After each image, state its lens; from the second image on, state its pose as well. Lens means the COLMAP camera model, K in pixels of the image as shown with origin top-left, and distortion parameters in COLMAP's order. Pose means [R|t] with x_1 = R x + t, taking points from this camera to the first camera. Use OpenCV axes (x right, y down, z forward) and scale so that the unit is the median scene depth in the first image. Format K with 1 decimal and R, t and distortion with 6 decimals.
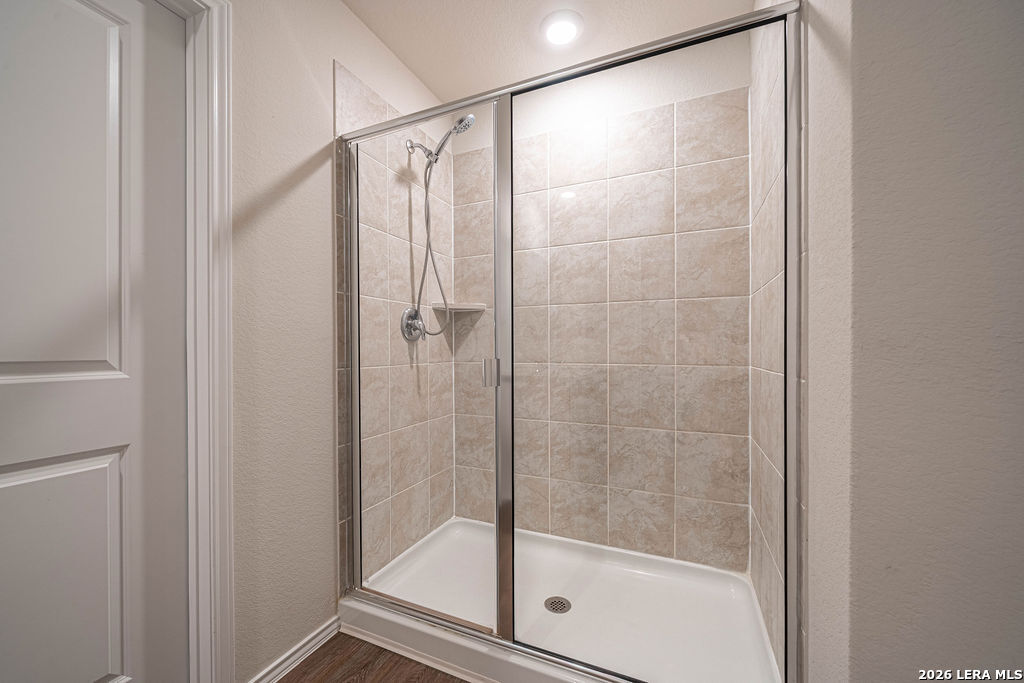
lens RADIAL K [[377.5, 0, 516.5], [0, 377.5, 348.4], [0, 0, 1]] dist [-0.000406, -0.000346]
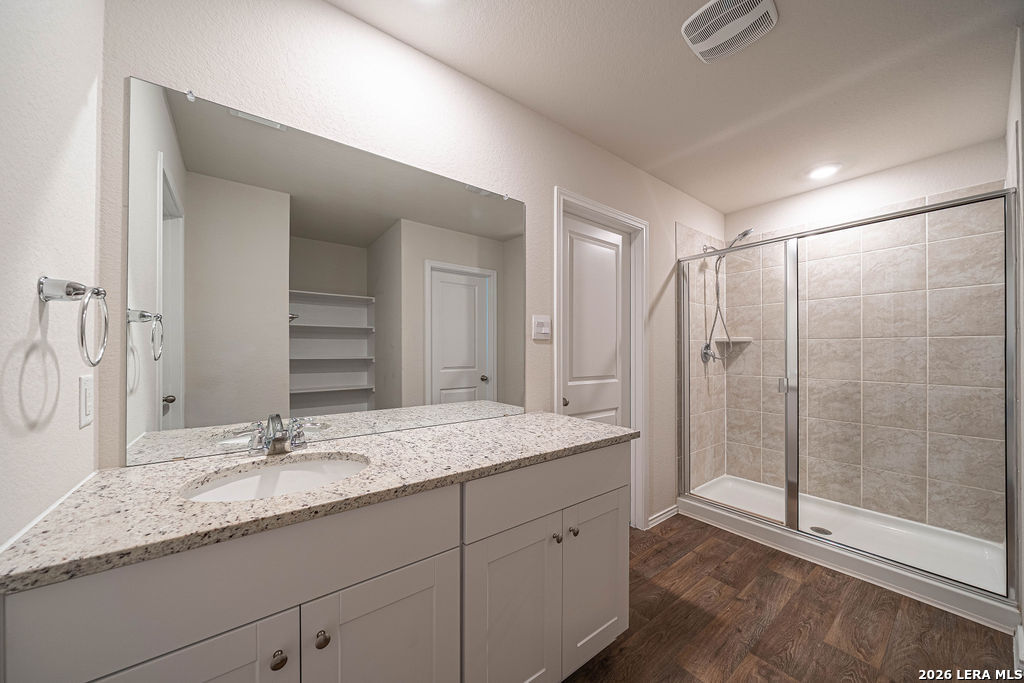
lens RADIAL K [[353.0, 0, 512.0], [0, 353.0, 349.0], [0, 0, 1]] dist [-0.004809, 0.000267]
pose [[0.872293, -0.000564, -0.488983, -0.267980], [-0.000440, 0.999998, -0.001938, -0.078186], [0.488983, 0.001905, 0.872291, -0.829305]]
